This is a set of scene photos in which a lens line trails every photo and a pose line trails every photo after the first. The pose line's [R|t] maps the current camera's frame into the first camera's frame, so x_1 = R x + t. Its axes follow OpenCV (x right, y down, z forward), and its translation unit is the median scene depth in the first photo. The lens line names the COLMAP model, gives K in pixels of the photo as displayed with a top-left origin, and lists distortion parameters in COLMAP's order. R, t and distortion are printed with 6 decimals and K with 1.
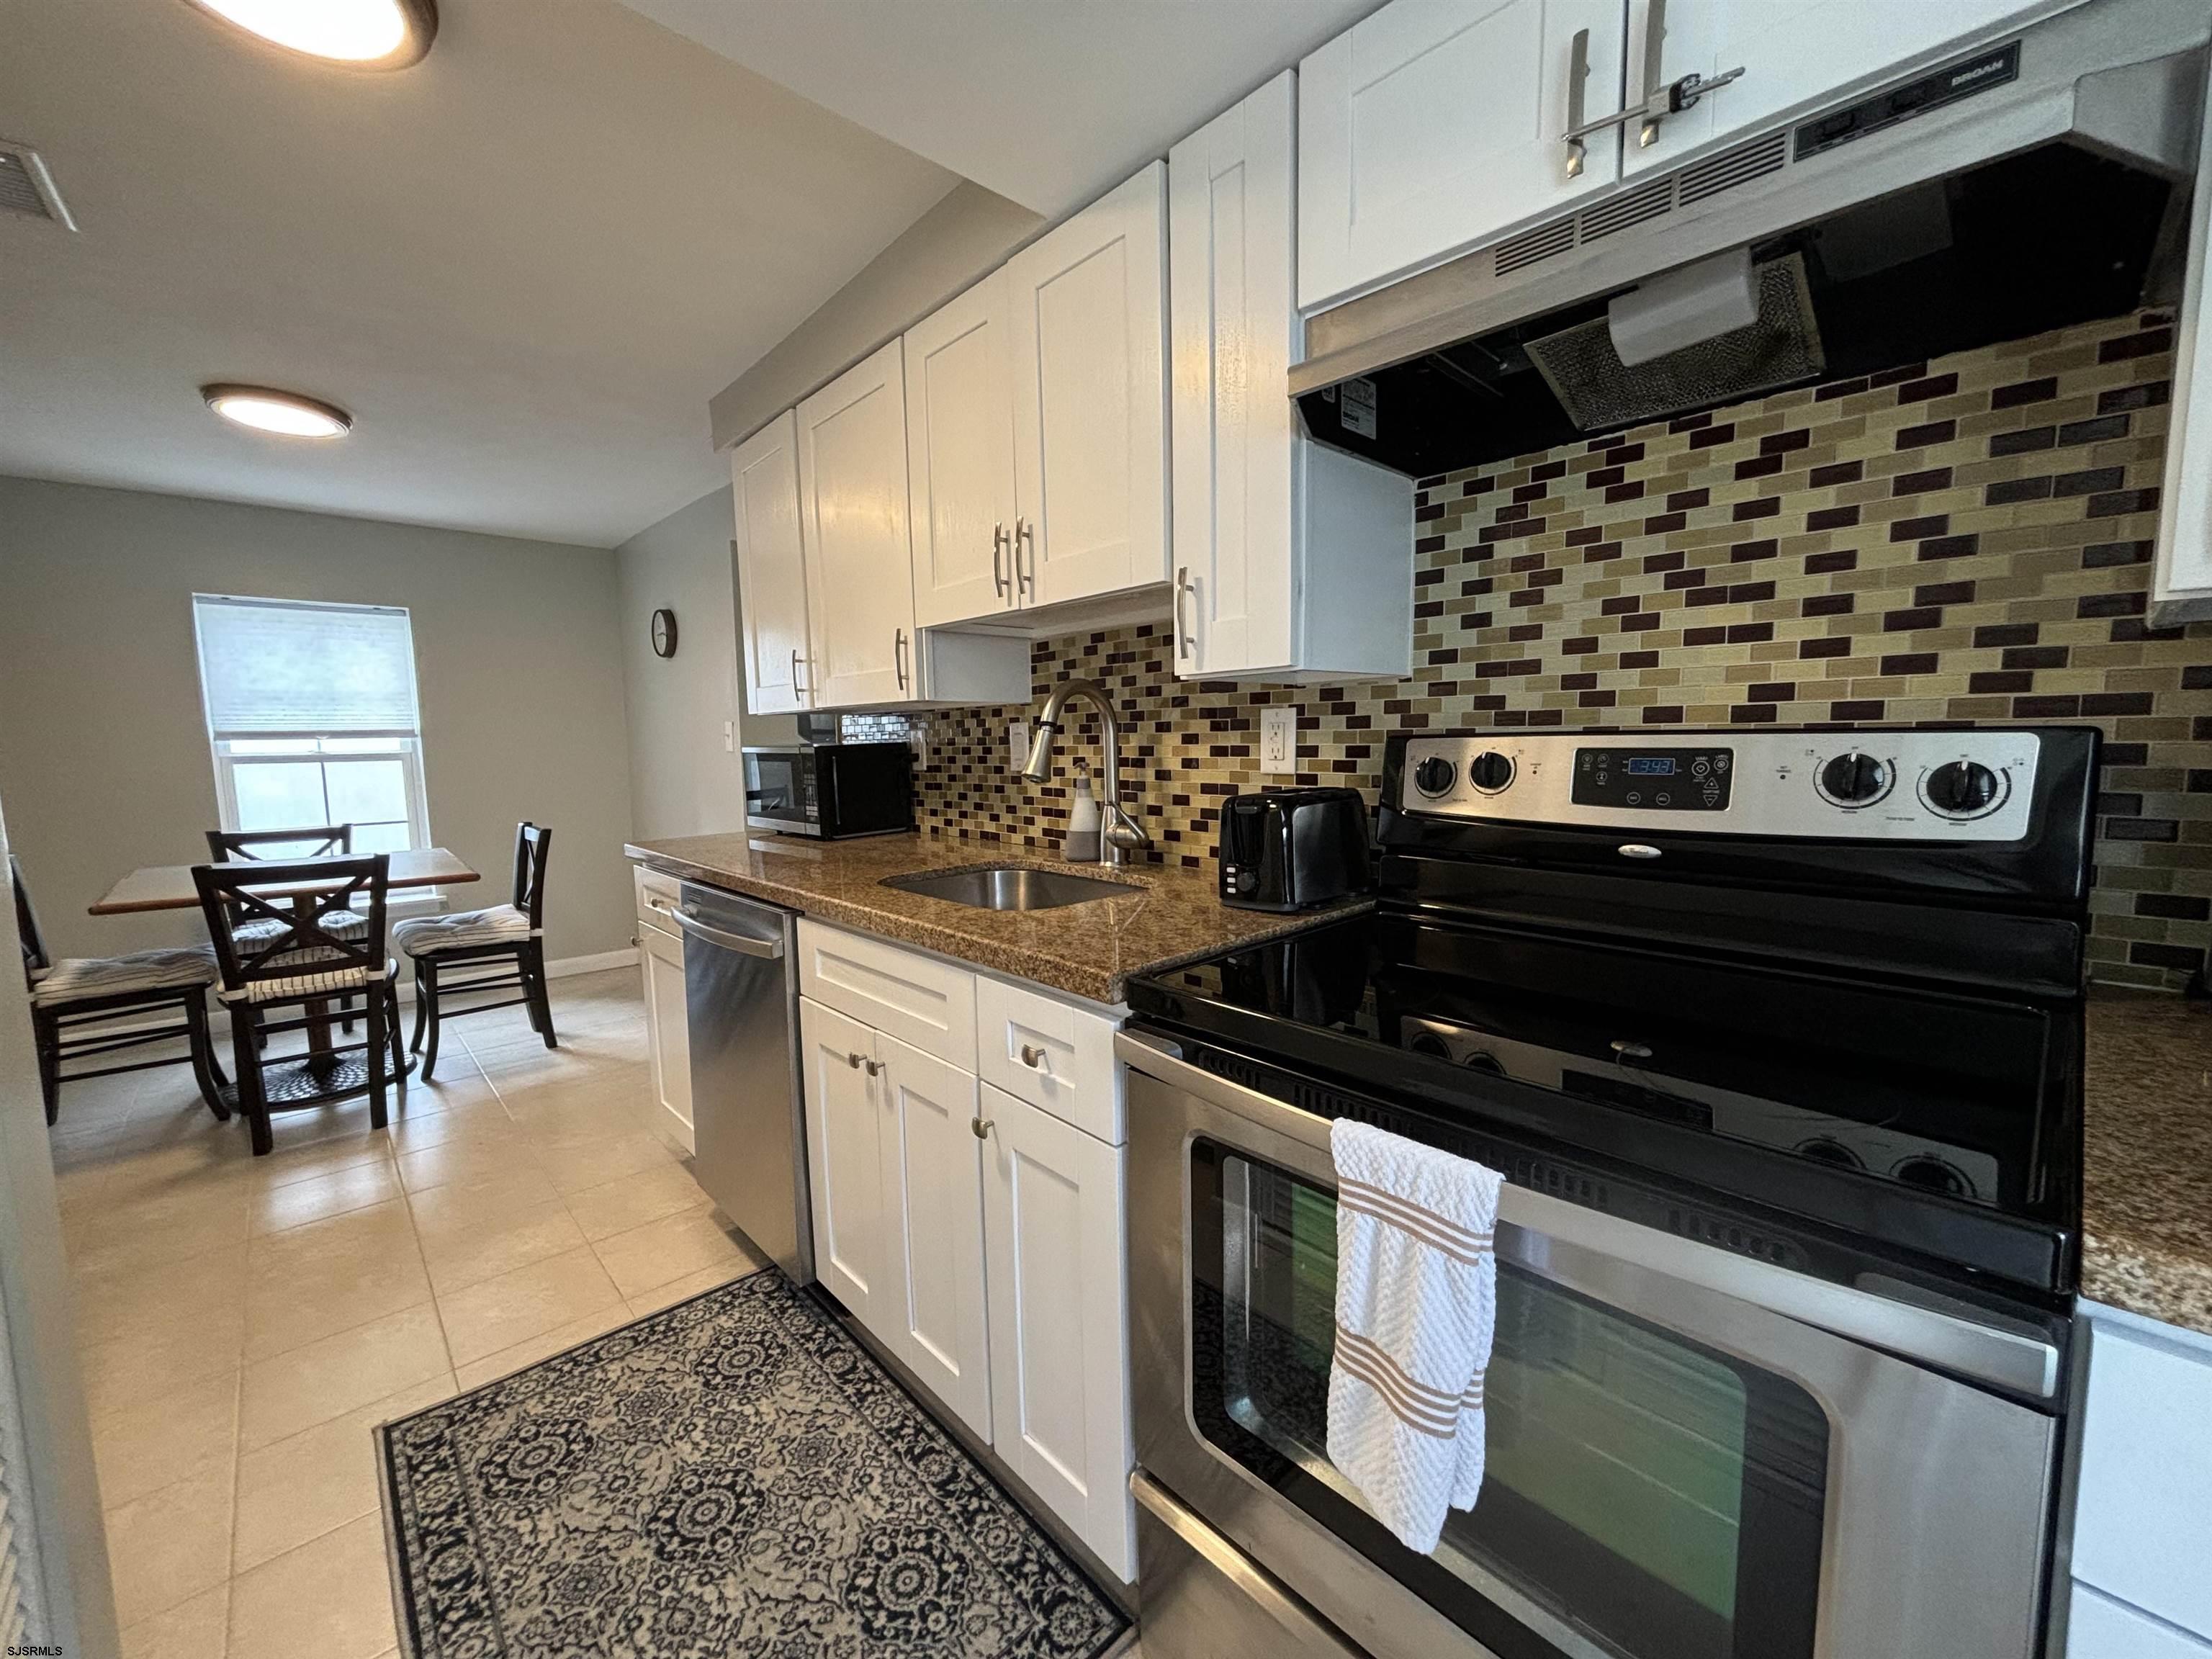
lens RADIAL K [[891.7, 0, 1093.9], [0, 891.7, 834.5], [0, 0, 1]] dist [0.013507, -0.004000]
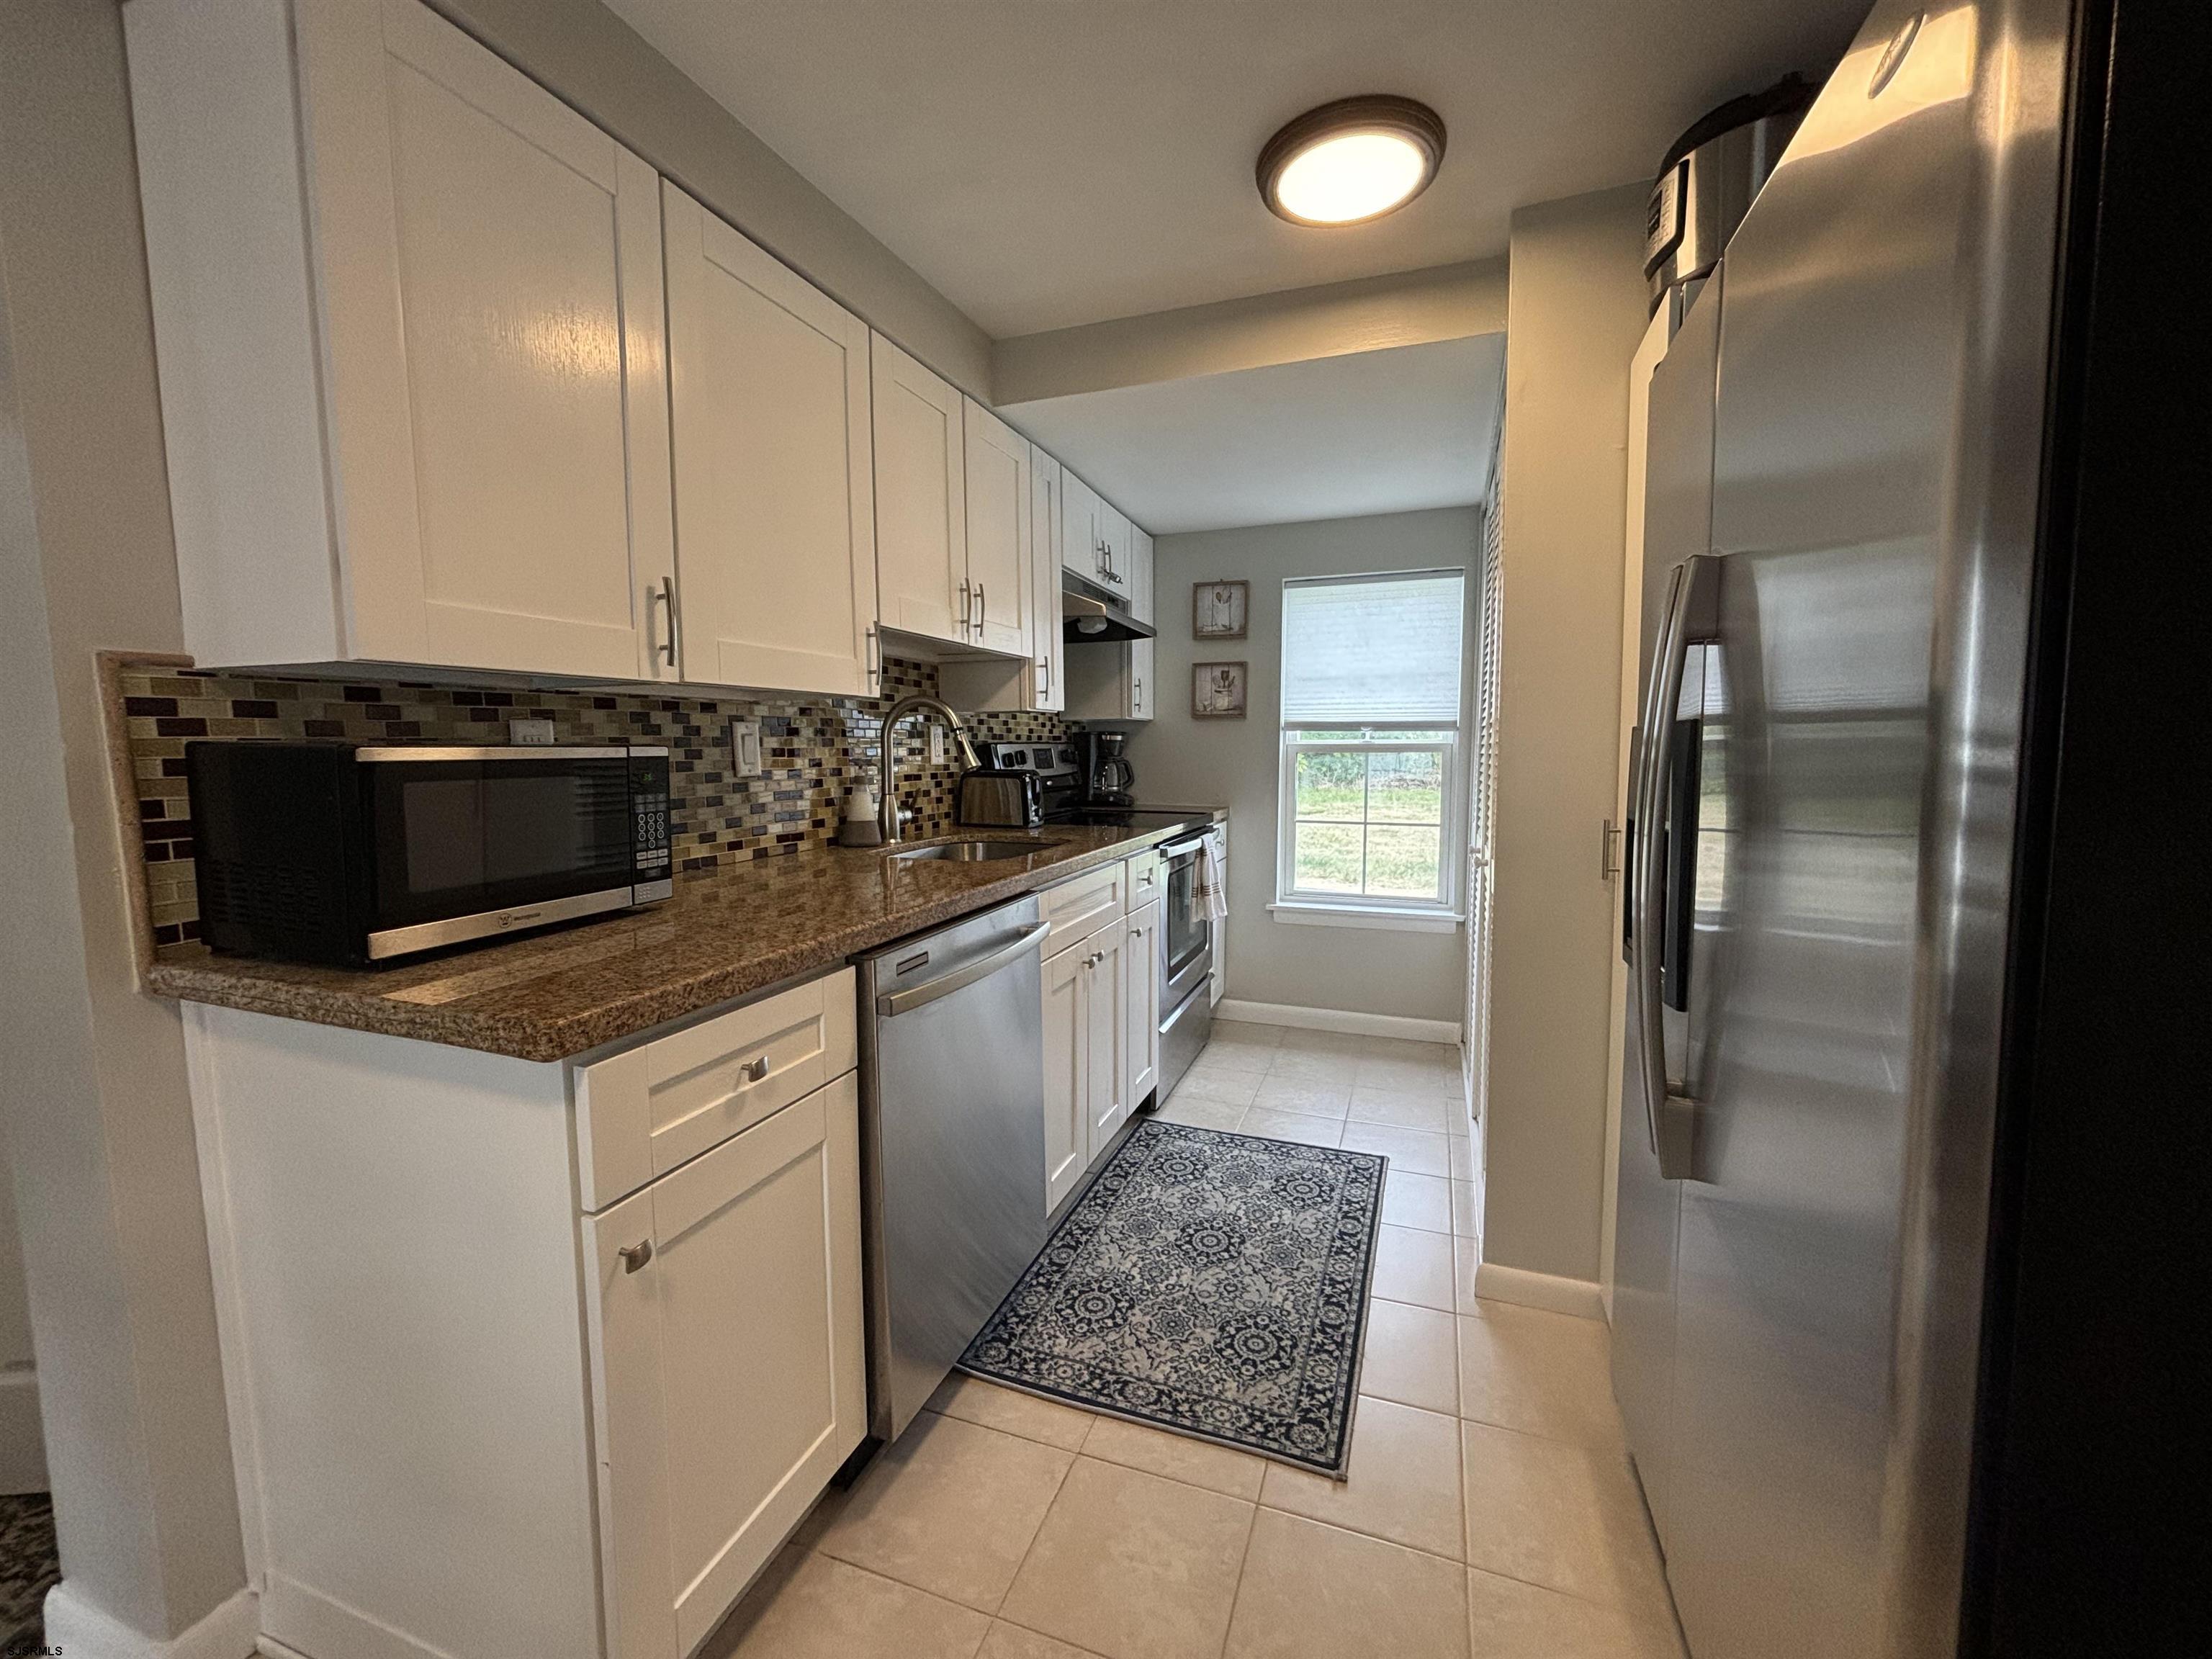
lens RADIAL K [[891.7, 0, 1111.2], [0, 891.7, 823.3], [0, 0, 1]] dist [0.013507, -0.004000]
pose [[-0.468957, -0.062537, 0.881004, -1.313944], [0.104569, 0.986543, 0.125690, -0.125694], [-0.877009, 0.151069, -0.456107, 1.381518]]
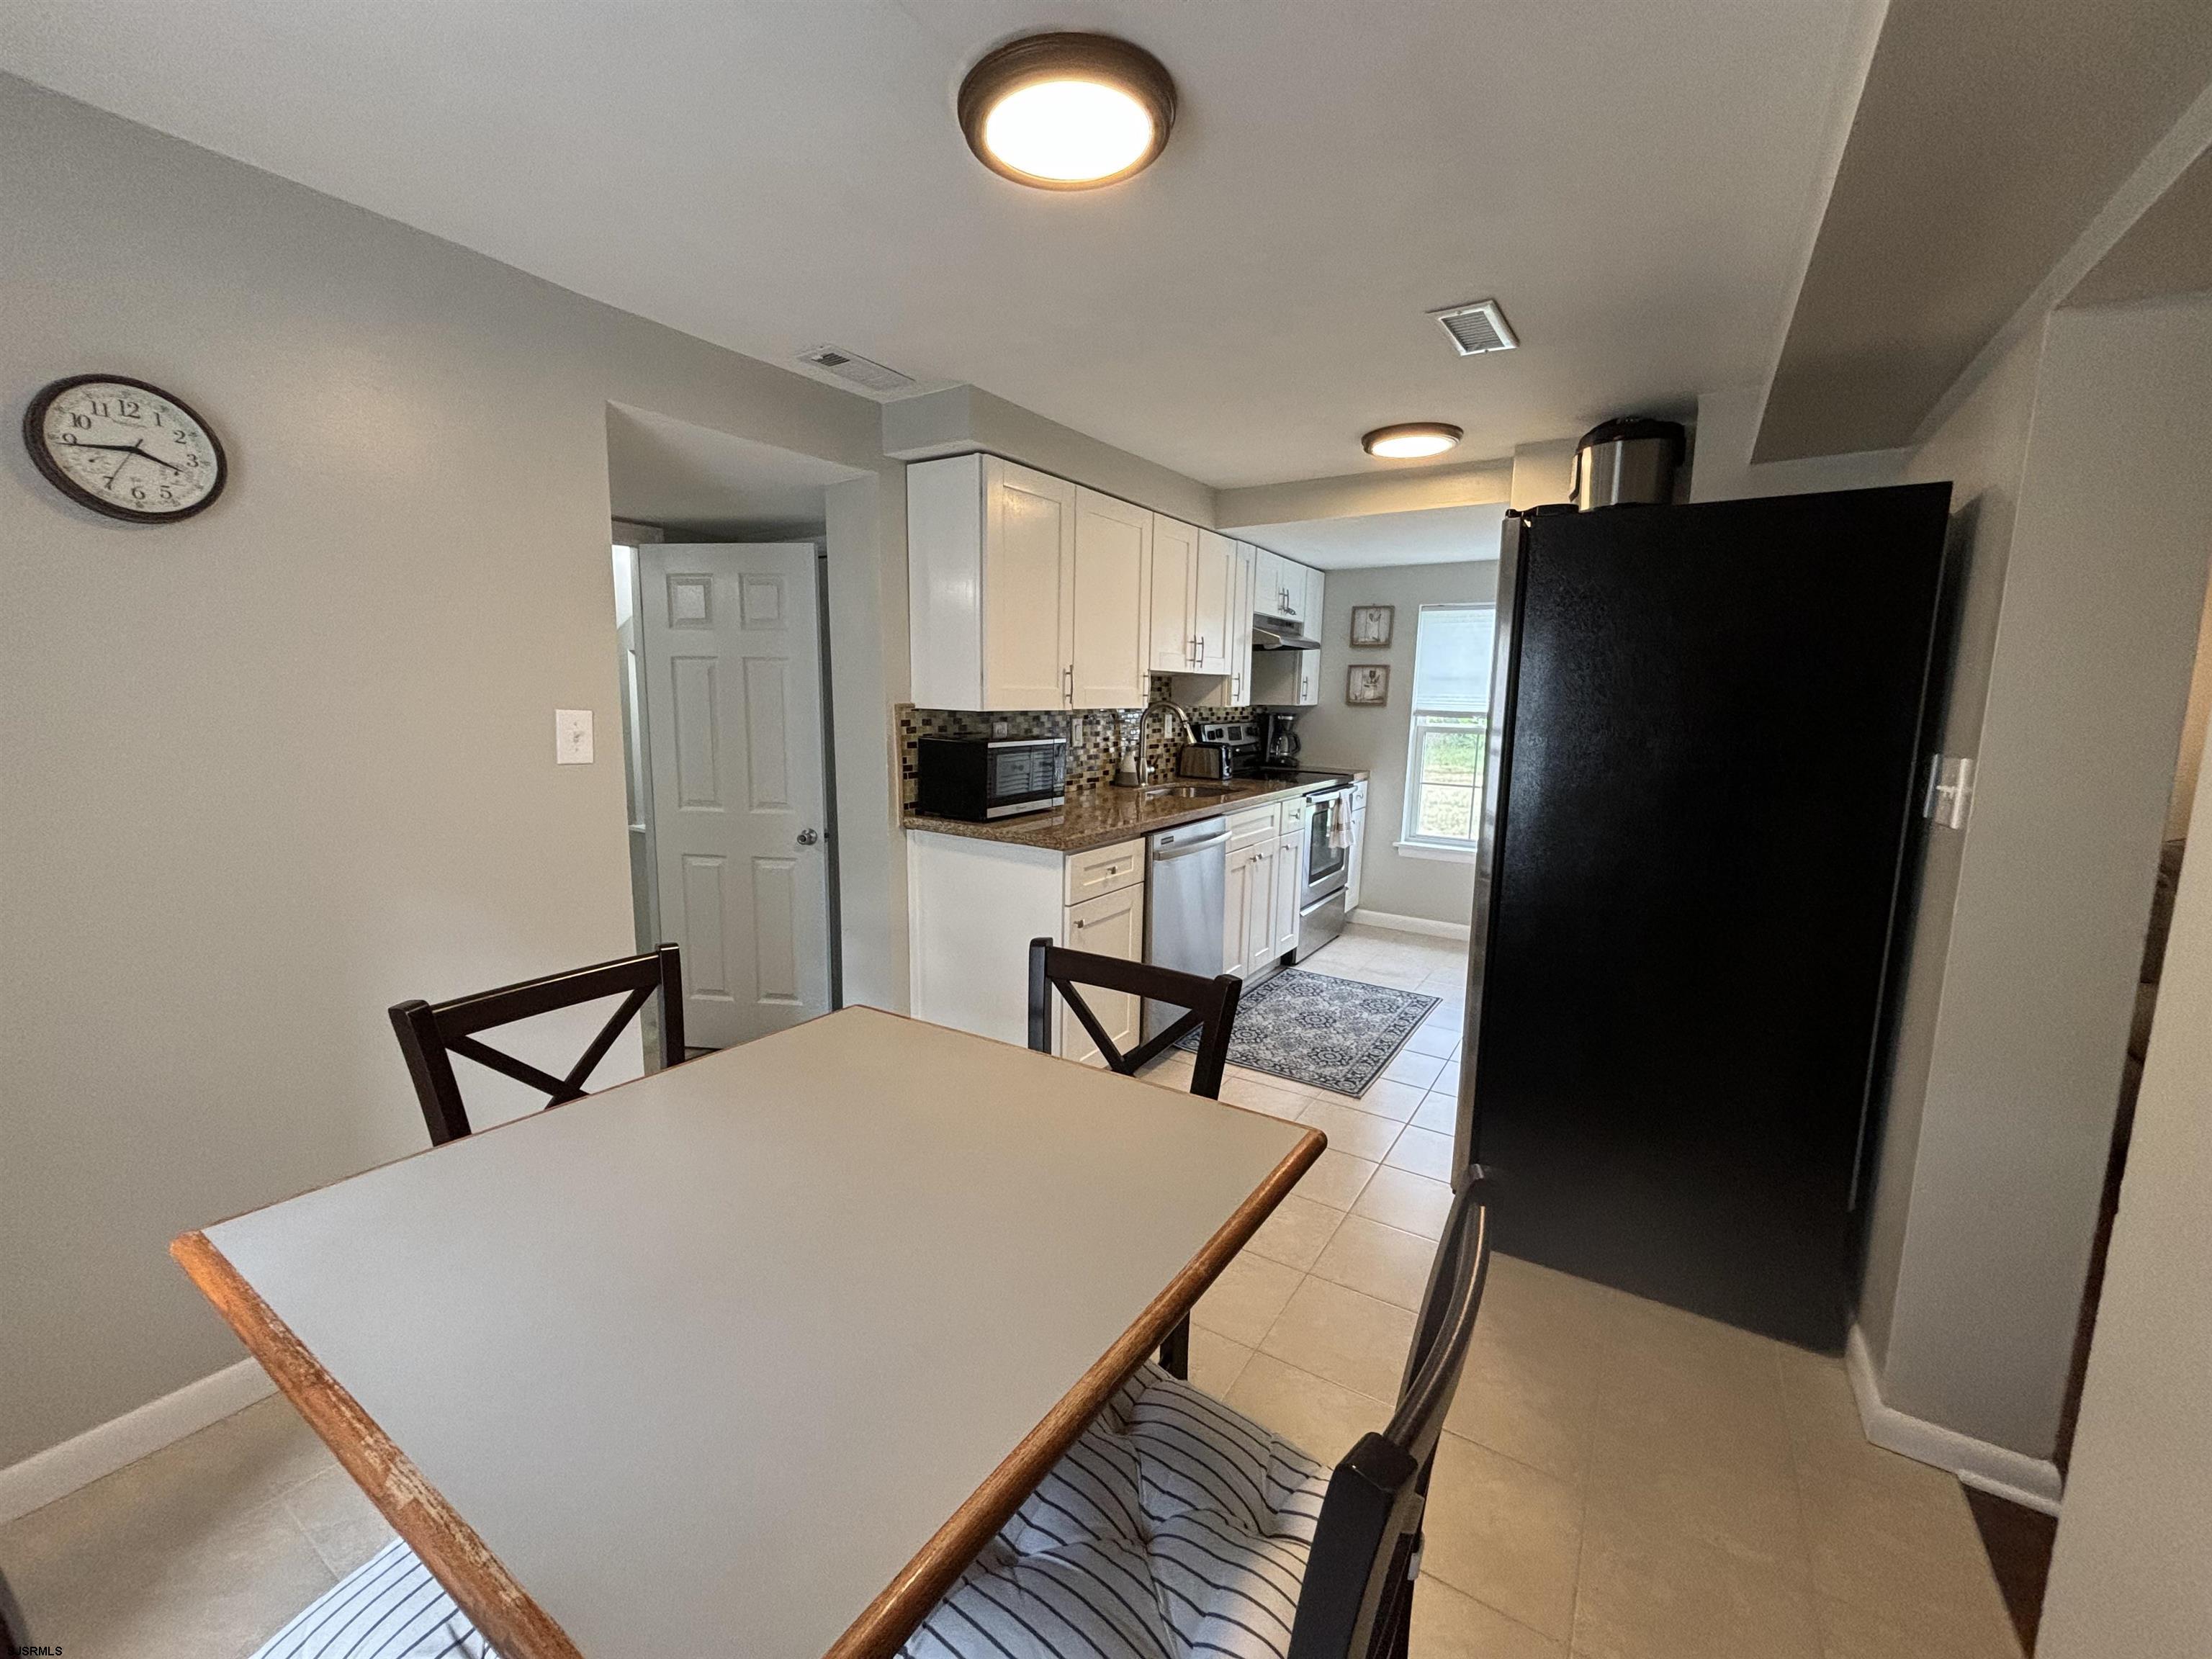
lens RADIAL K [[891.7, 0, 1070.2], [0, 891.7, 832.3], [0, 0, 1]] dist [0.013507, -0.004000]
pose [[-0.226138, -0.142668, 0.963591, -2.196152], [0.093212, 0.981508, 0.167196, -0.248834], [-0.969625, 0.127627, -0.208658, 1.748855]]
